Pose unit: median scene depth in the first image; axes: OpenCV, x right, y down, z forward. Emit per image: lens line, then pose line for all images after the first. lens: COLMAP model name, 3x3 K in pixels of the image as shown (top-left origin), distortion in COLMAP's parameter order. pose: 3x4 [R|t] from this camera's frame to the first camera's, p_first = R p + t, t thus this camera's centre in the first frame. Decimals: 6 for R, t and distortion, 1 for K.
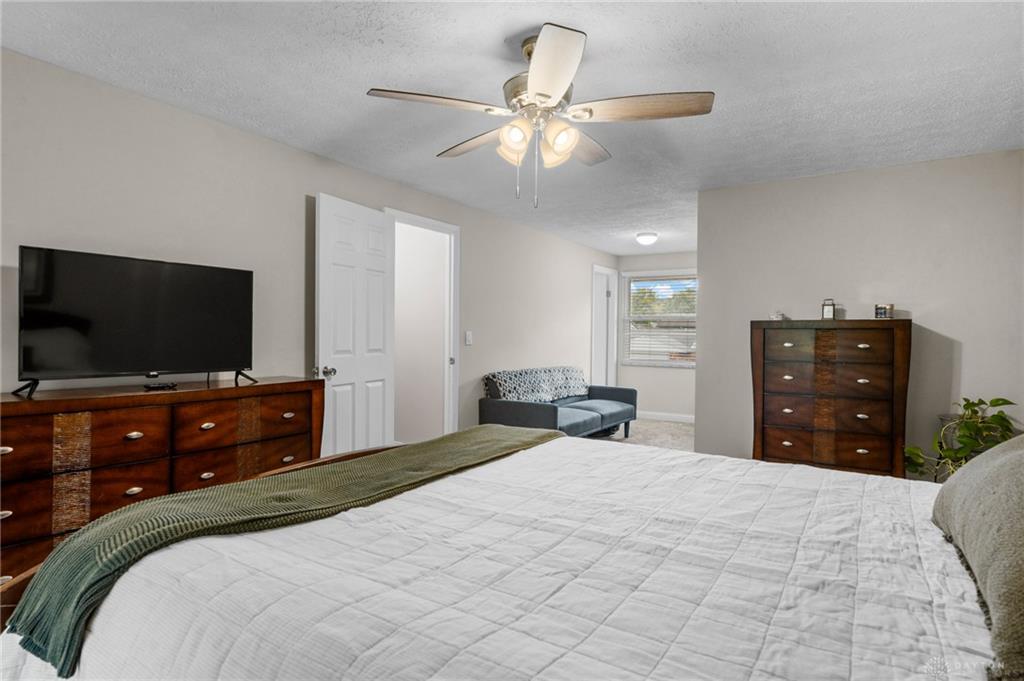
lens RADIAL K [[546.6, 0, 512.0], [0, 546.6, 340.5], [0, 0, 1]] dist [0.002285, -0.000435]
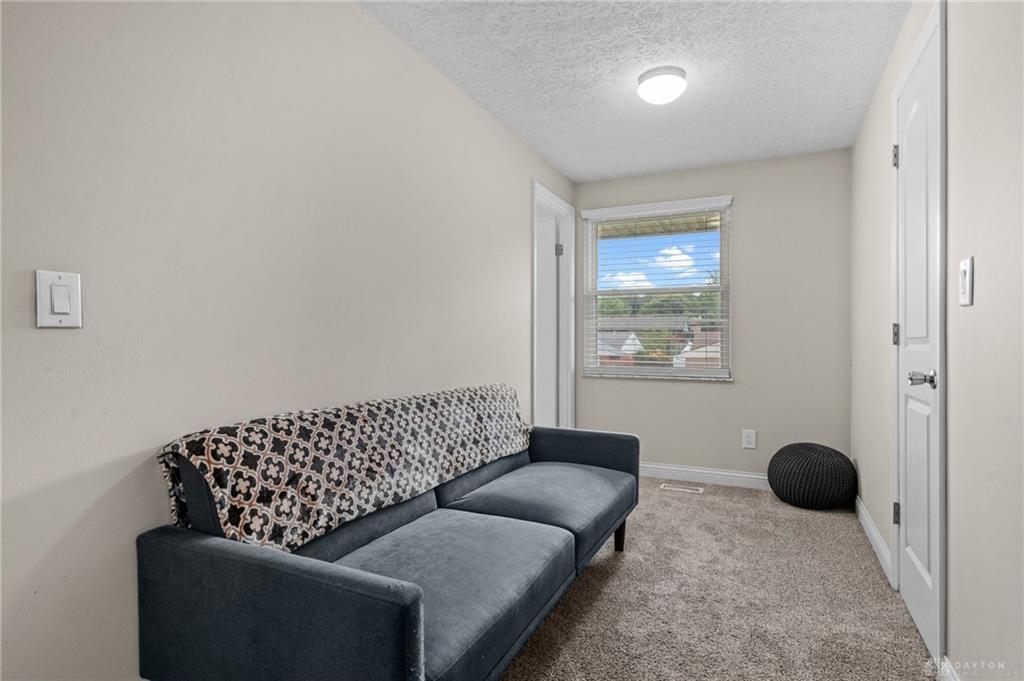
lens RADIAL K [[546.6, 0, 512.0], [0, 546.6, 340.5], [0, 0, 1]] dist [0.002285, -0.000435]
pose [[0.990956, -0.006807, 0.134013, 0.074691], [0.007678, 0.999953, -0.005982, 0.014443], [-0.133966, 0.006957, 0.990962, 0.631378]]
